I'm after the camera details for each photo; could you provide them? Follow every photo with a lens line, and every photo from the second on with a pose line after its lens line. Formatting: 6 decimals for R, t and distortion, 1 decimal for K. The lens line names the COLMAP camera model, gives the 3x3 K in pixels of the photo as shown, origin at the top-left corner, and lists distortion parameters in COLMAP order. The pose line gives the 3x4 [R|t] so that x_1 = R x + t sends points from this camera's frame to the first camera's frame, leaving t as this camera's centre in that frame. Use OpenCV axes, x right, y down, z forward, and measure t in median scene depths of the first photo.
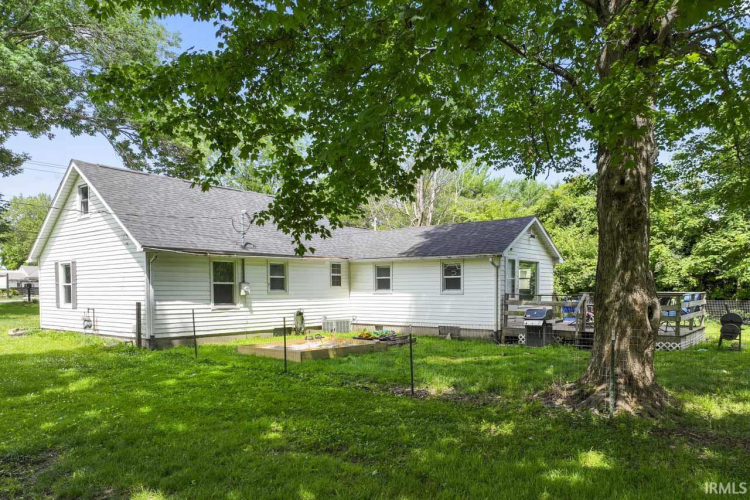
lens RADIAL K [[534.9, 0, 372.6], [0, 534.9, 258.1], [0, 0, 1]] dist [0.001738, 0.002623]
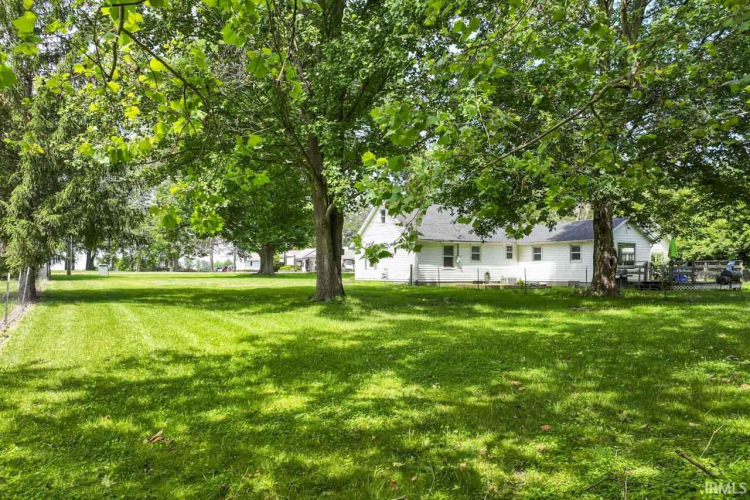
lens RADIAL K [[534.9, 0, 372.8], [0, 534.9, 254.2], [0, 0, 1]] dist [0.001738, 0.002623]
pose [[0.935245, -0.005813, -0.353954, 0.153950], [0.013955, 0.999693, 0.020457, -0.004881], [0.353727, -0.024071, 0.935039, -0.908414]]
